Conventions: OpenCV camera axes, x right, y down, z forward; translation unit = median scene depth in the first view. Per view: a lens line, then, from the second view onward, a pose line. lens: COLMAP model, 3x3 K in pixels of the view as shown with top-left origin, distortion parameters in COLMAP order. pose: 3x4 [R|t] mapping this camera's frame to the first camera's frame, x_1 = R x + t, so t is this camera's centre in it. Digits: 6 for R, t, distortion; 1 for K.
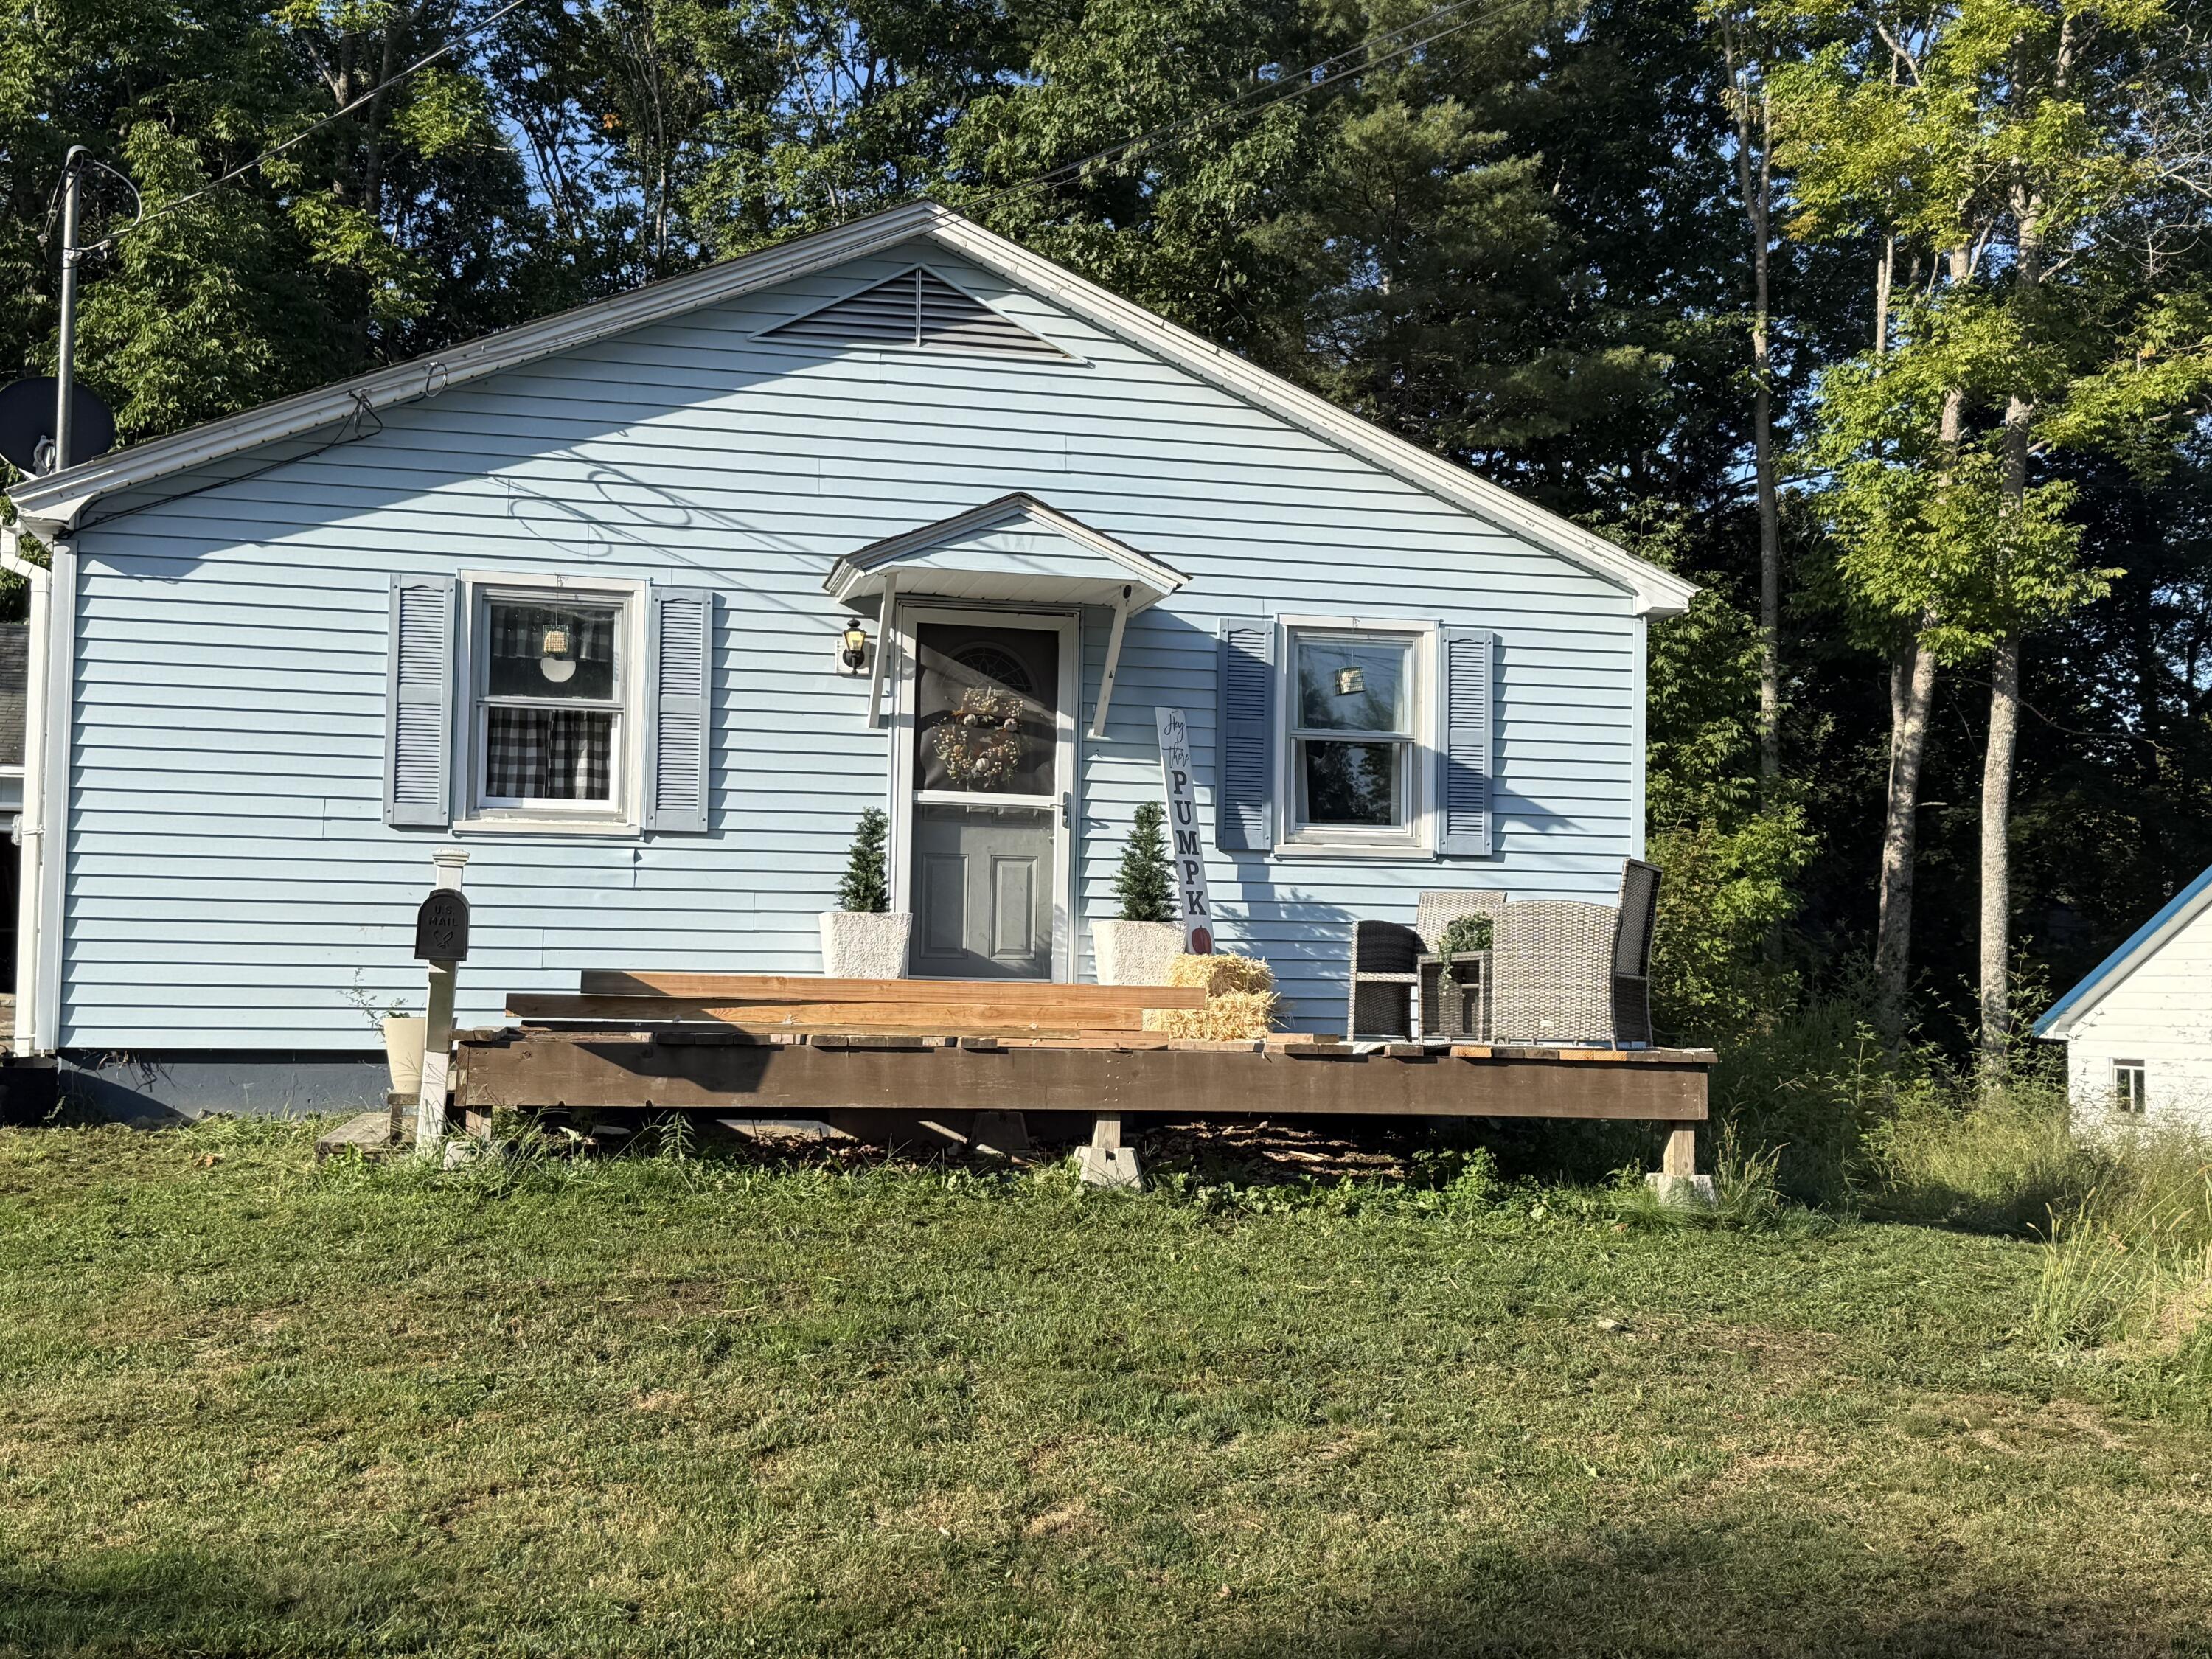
lens RADIAL K [[2529.0, 0, 1106.0], [0, 2529.0, 829.5], [0, 0, 1]] dist [0.076108, 0.009584]
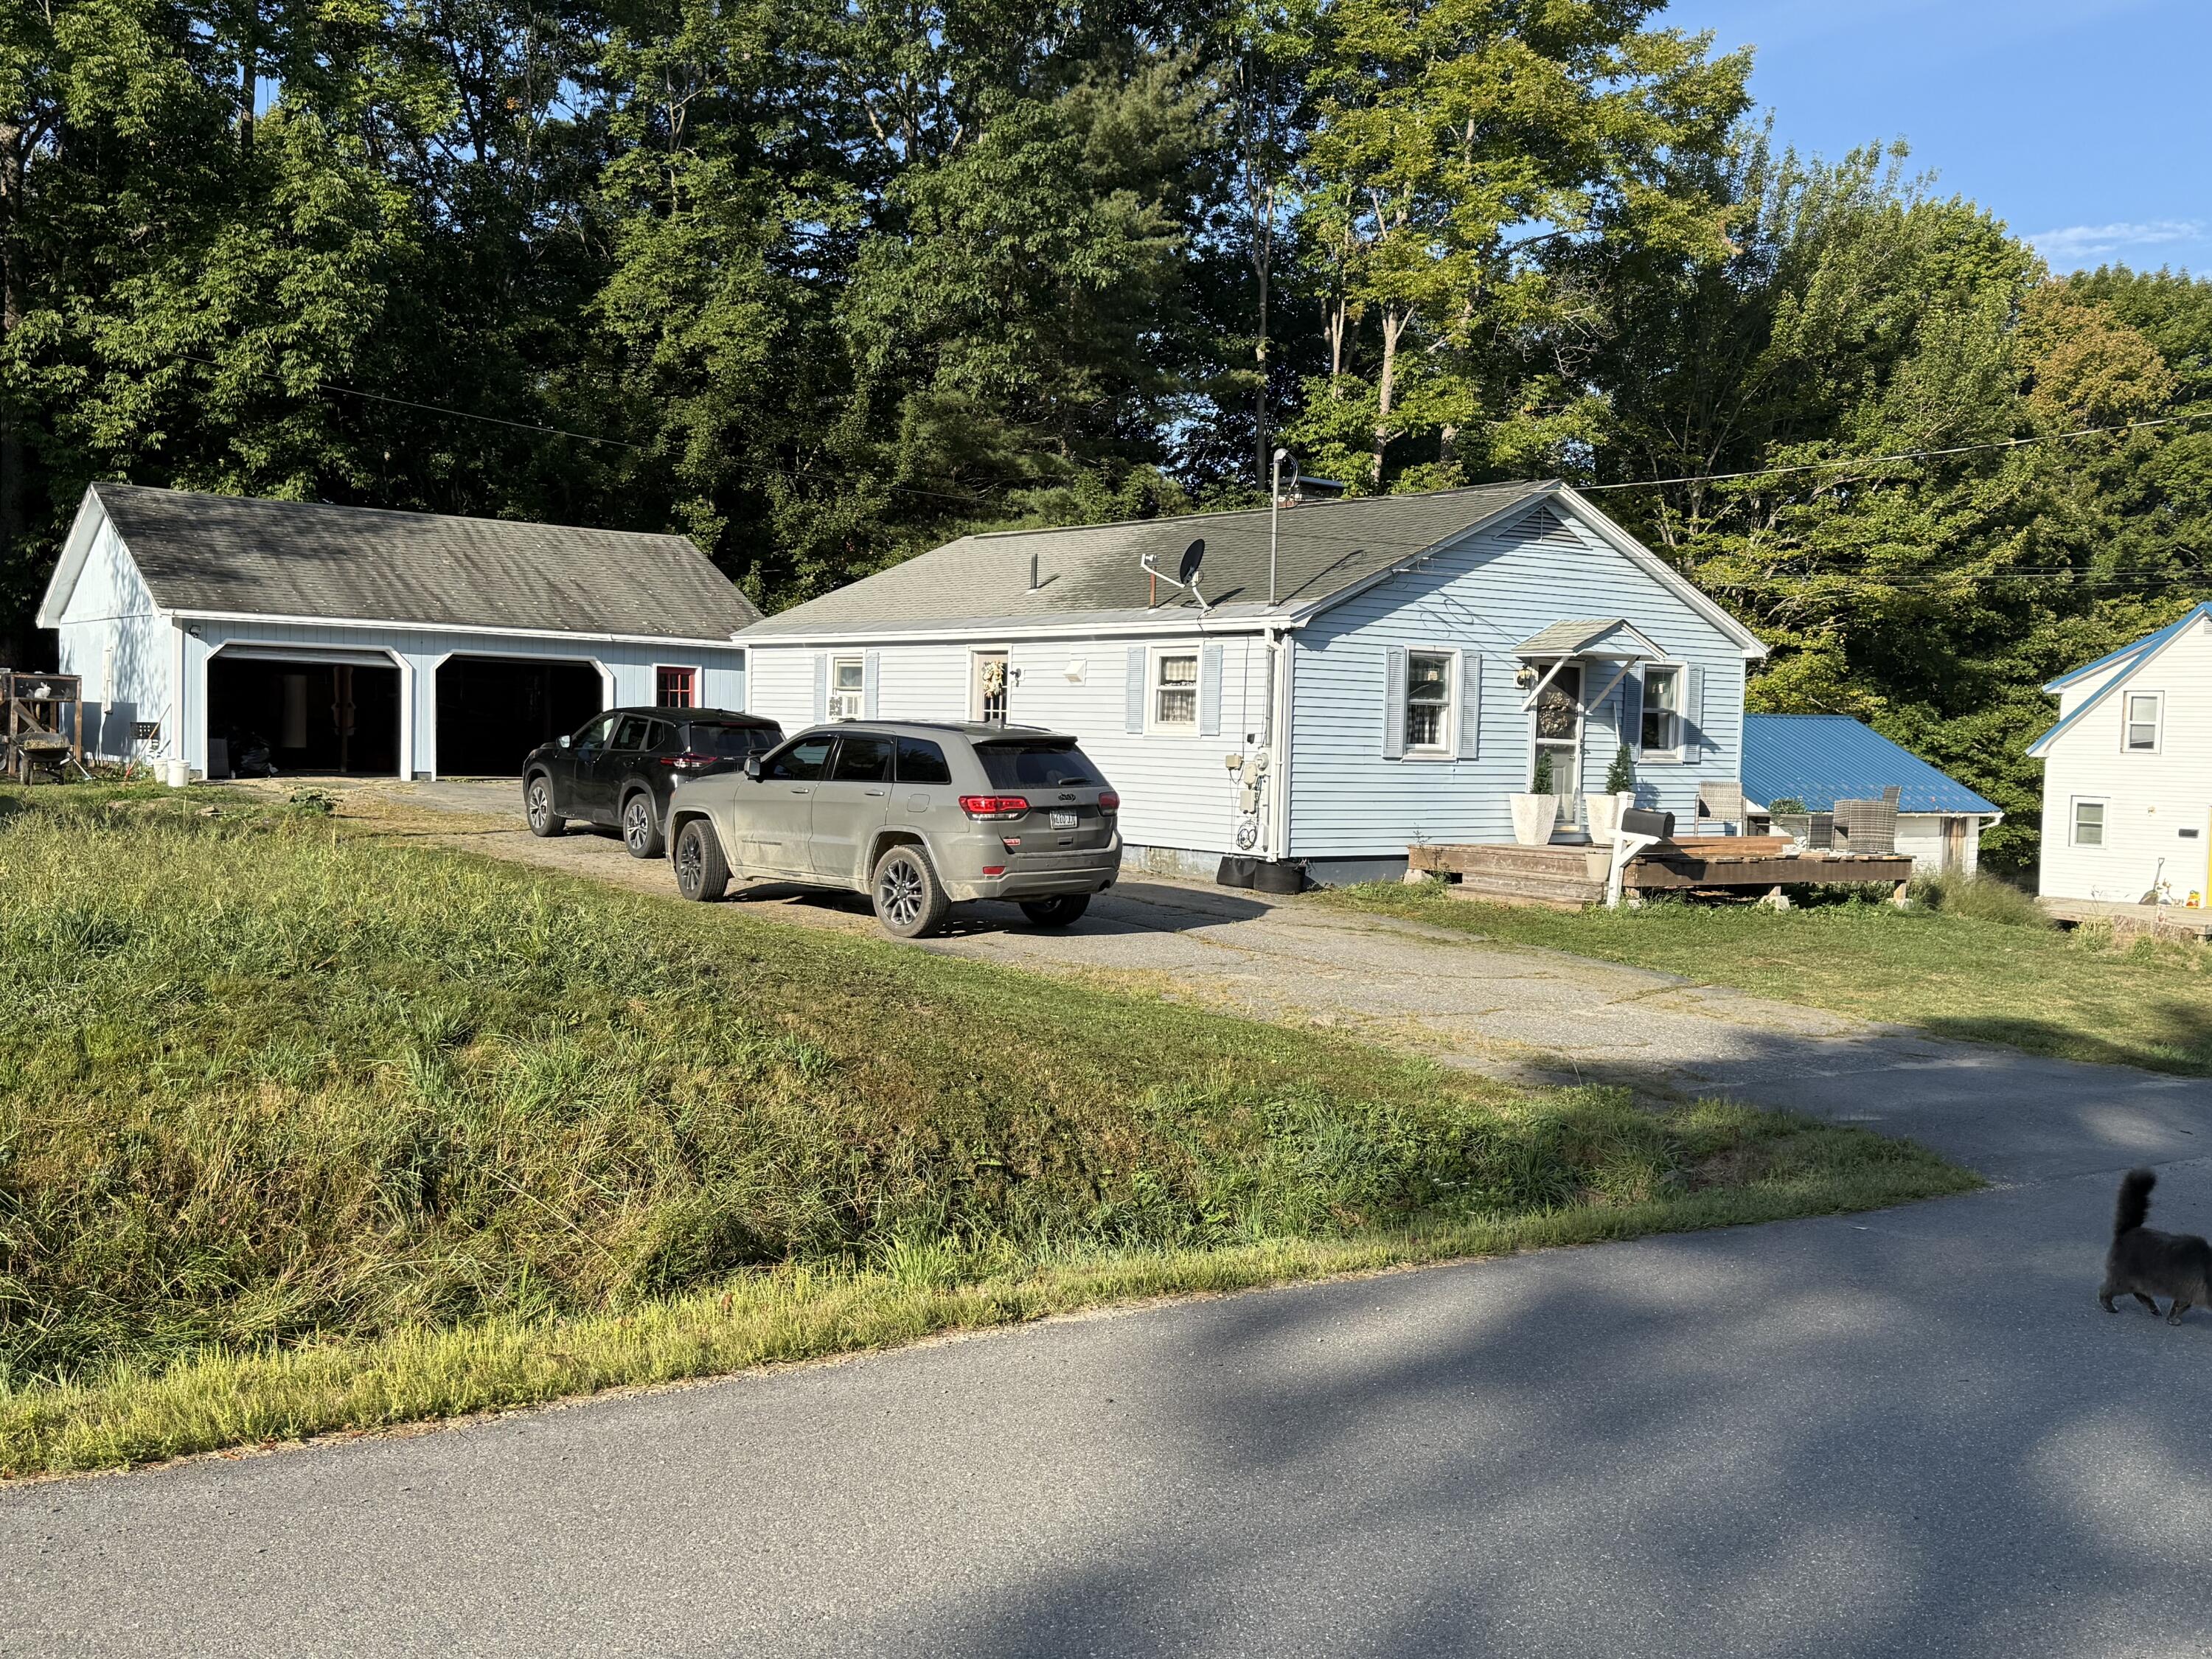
lens RADIAL K [[2183.8, 0, 1106.0], [0, 2183.8, 829.5], [0, 0, 1]] dist [0.238931, 0.000646]
pose [[0.894955, -0.009432, 0.446057, -1.330406], [-0.043919, 0.993058, 0.109118, -0.136175], [-0.443989, -0.117246, 0.888328, -0.623082]]
